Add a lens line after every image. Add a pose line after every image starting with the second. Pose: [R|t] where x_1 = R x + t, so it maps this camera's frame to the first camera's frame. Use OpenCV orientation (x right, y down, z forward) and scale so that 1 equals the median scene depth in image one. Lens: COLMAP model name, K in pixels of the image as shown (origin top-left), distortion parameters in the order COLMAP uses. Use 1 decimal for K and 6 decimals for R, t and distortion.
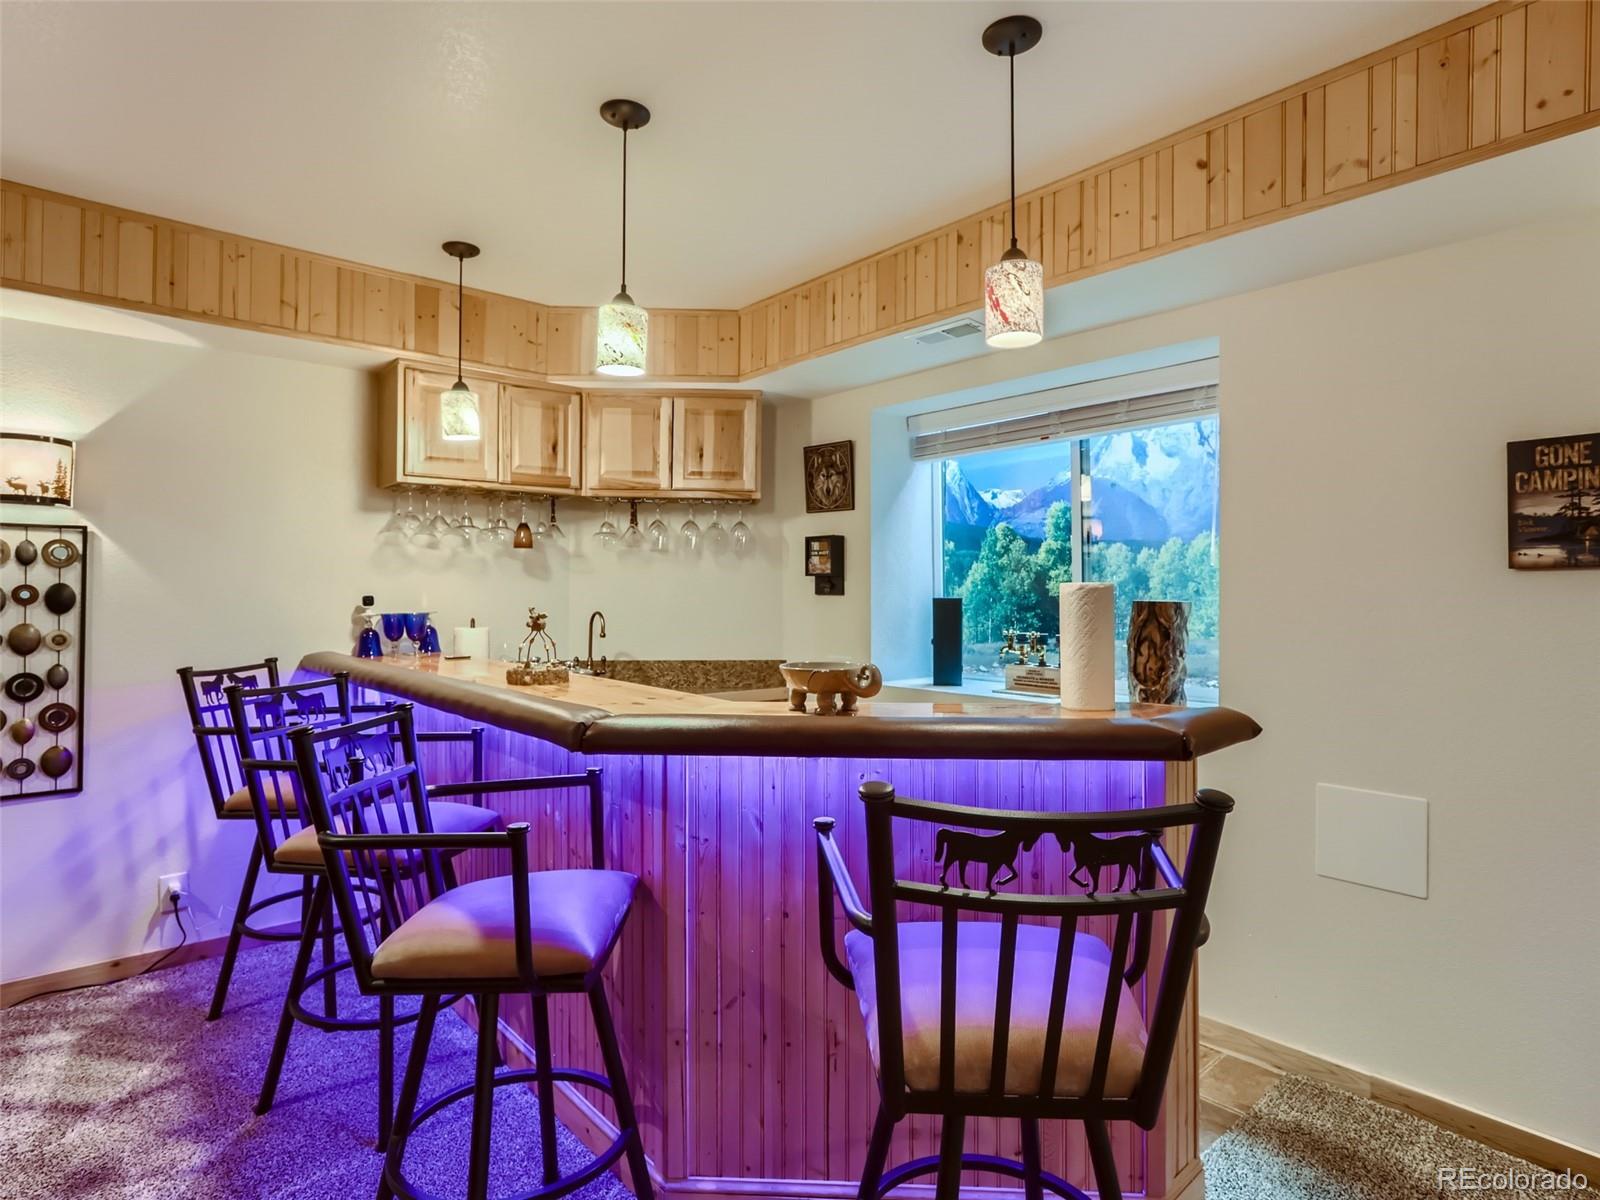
lens RADIAL K [[851.4, 0, 800.1], [0, 851.4, 595.4], [0, 0, 1]] dist [-0.028890, 0.019532]
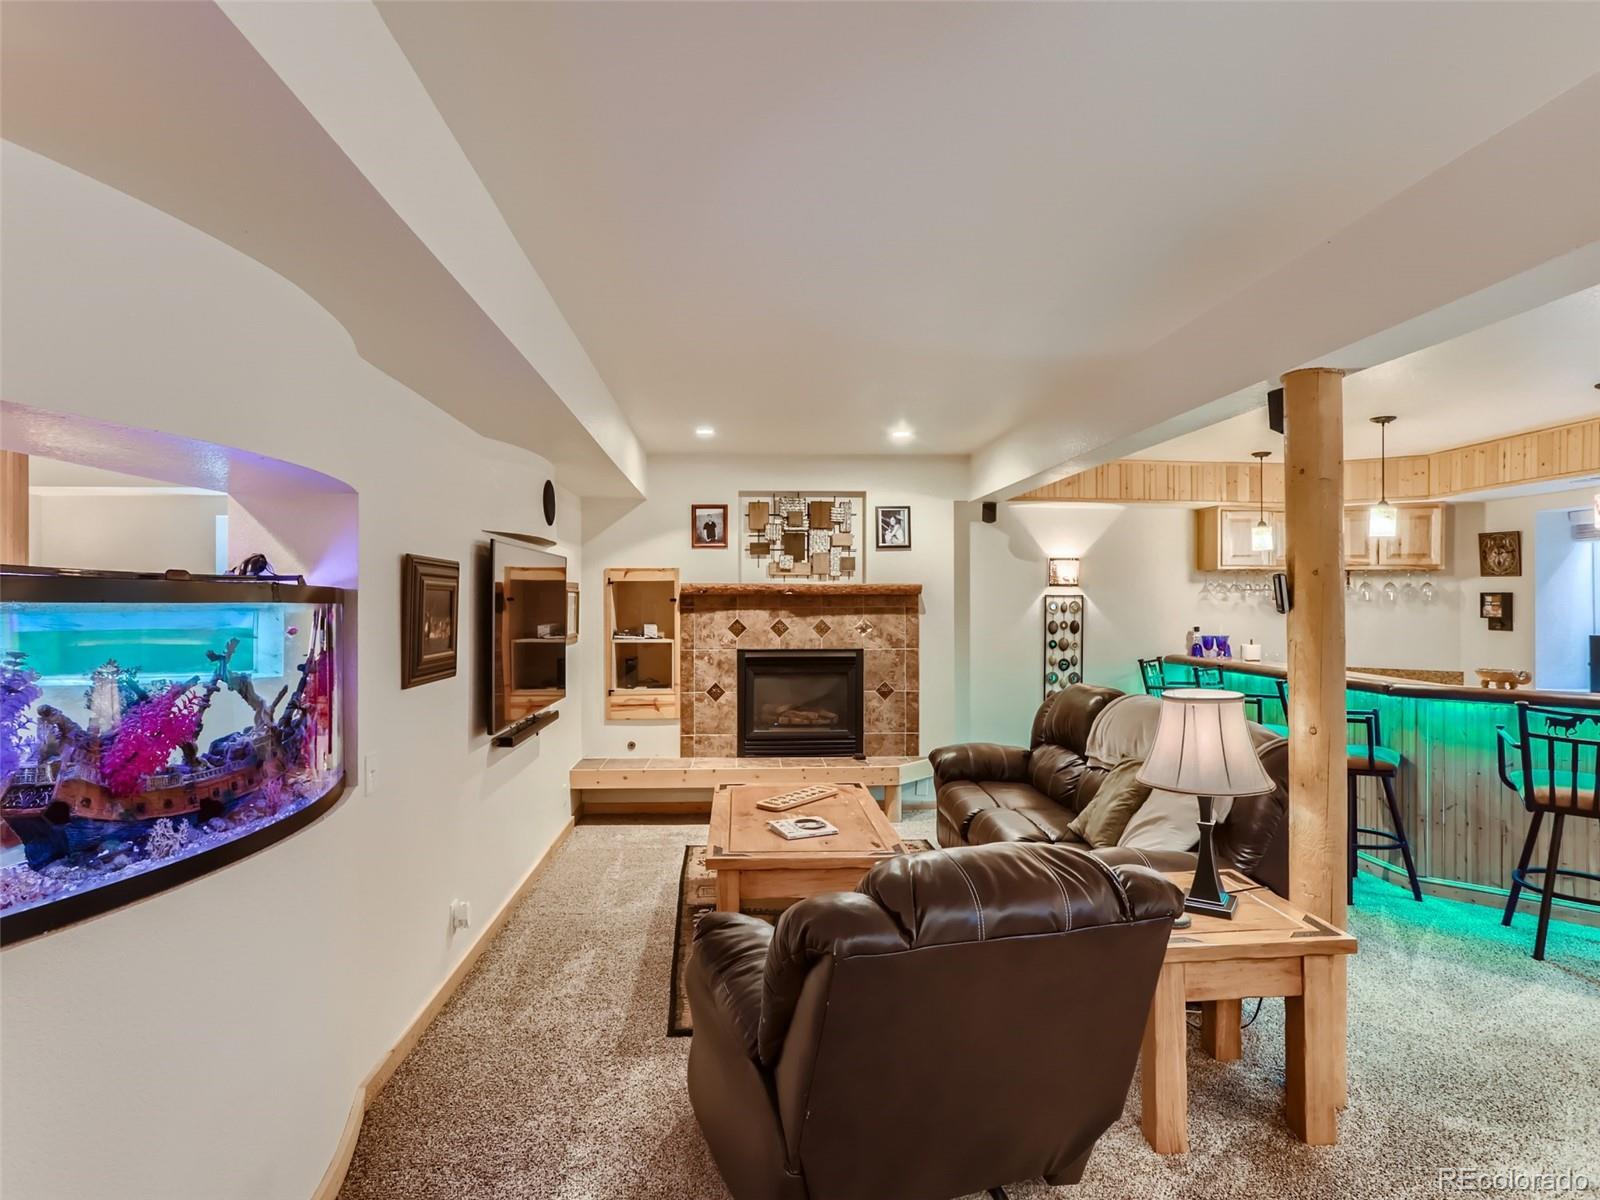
lens RADIAL K [[851.4, 0, 800.1], [0, 851.4, 595.4], [0, 0, 1]] dist [-0.028890, 0.019532]
pose [[0.793152, 0.000525, -0.609023, -0.047381], [-0.006146, 0.999956, -0.007142, -0.051717], [0.608993, 0.009408, 0.793120, -1.098194]]
